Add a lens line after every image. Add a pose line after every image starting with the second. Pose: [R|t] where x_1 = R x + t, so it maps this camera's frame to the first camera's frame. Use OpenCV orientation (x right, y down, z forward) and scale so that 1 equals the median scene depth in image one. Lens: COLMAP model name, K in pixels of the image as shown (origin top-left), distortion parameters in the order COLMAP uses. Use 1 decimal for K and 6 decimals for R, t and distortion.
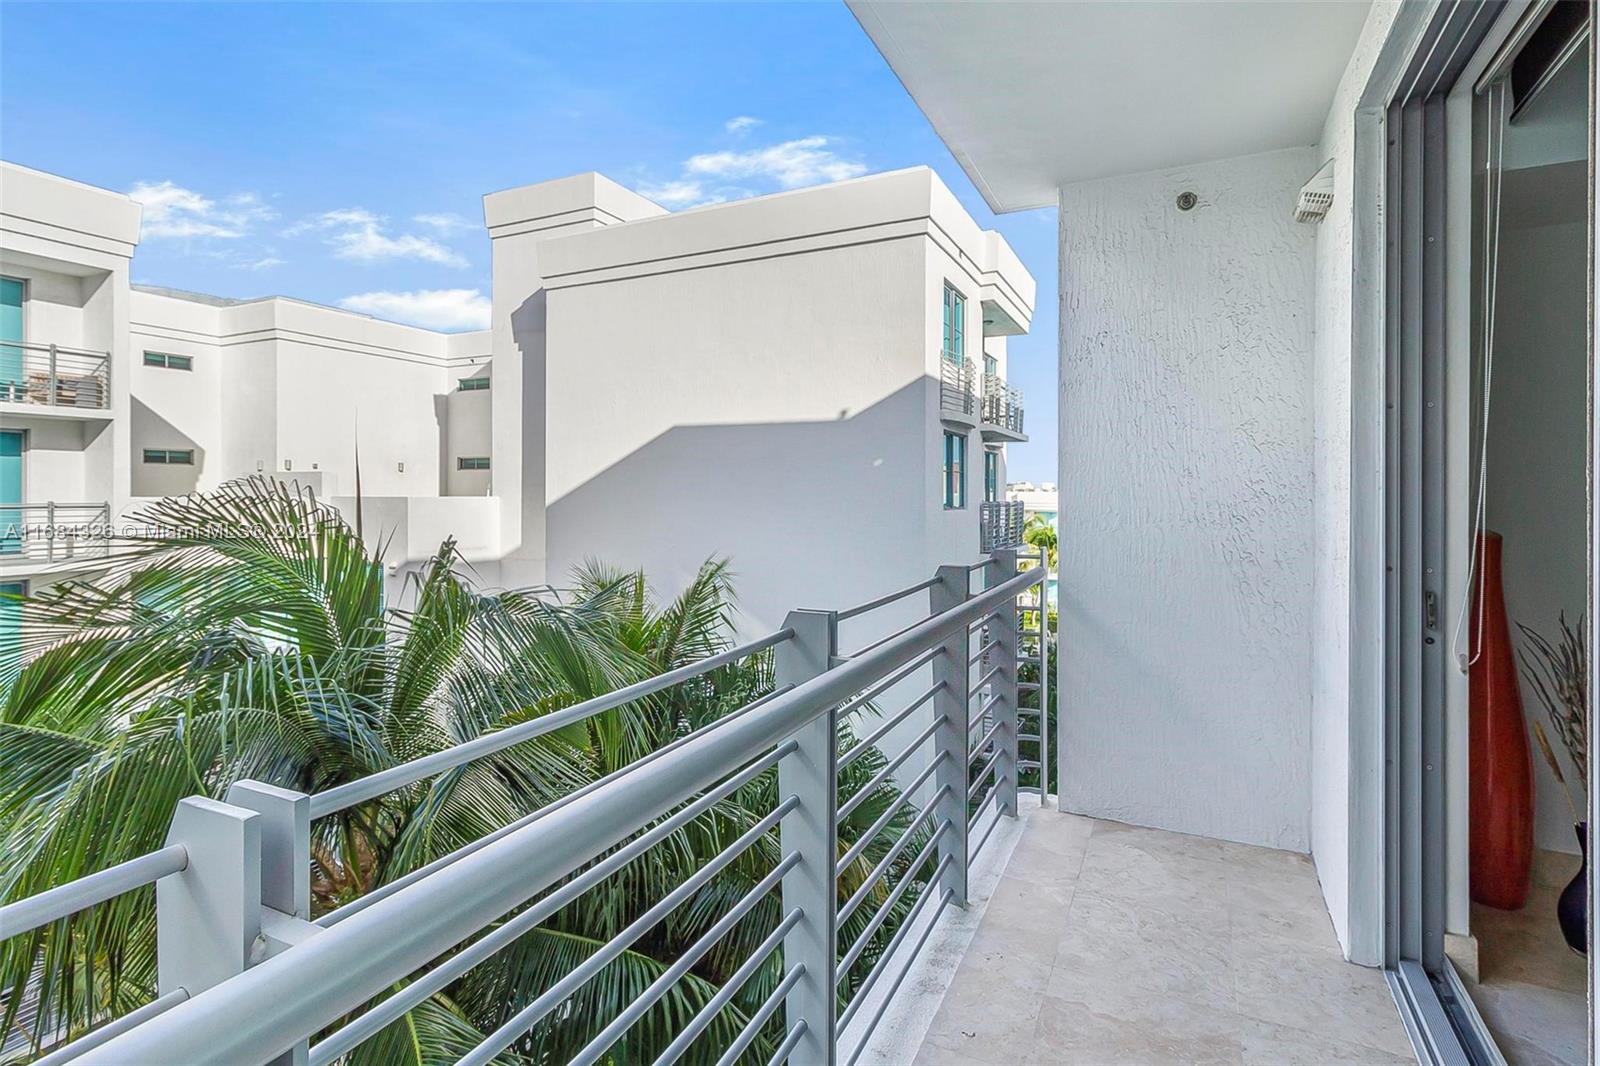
lens RADIAL K [[773.5, 0, 806.6], [0, 773.5, 502.0], [0, 0, 1]] dist [0.004467, 0.000885]
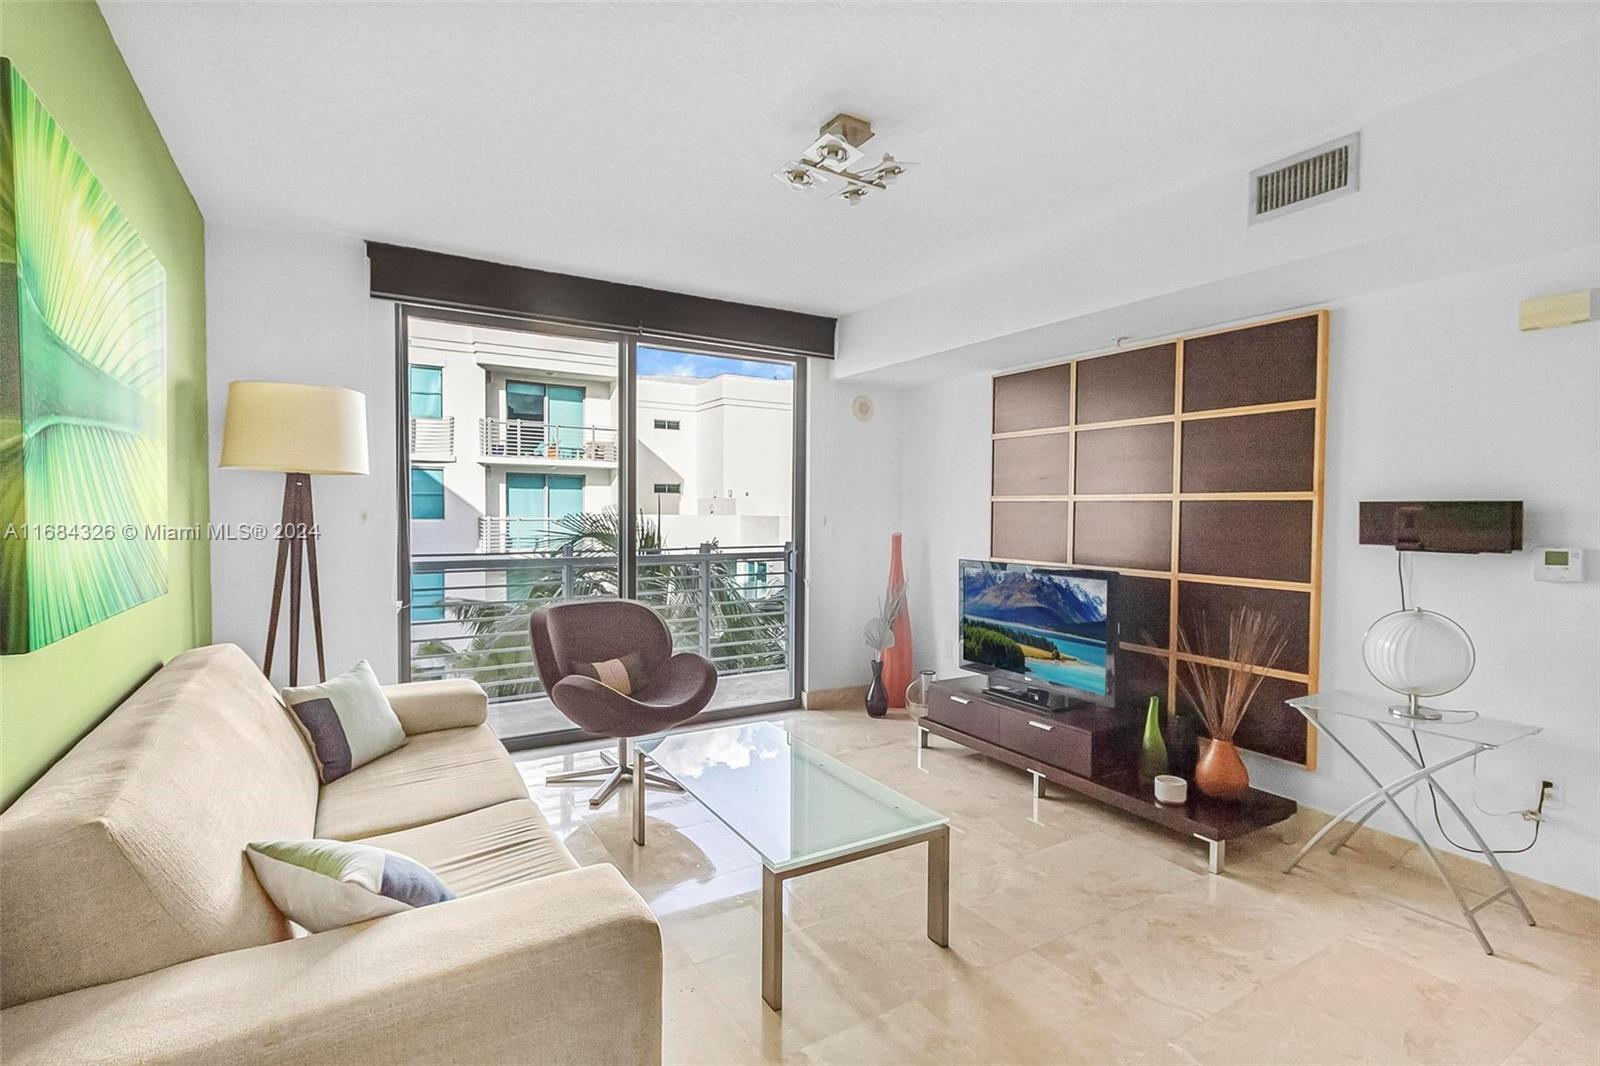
lens RADIAL K [[757.2, 0, 800.0], [0, 757.2, 533.0], [0, 0, 1]] dist [-0.000520, -0.000122]
pose [[0.838291, 0.018859, -0.544897, 0.260433], [-0.012769, 0.999807, 0.014959, 0.003564], [0.545074, -0.005582, 0.838369, -0.121396]]
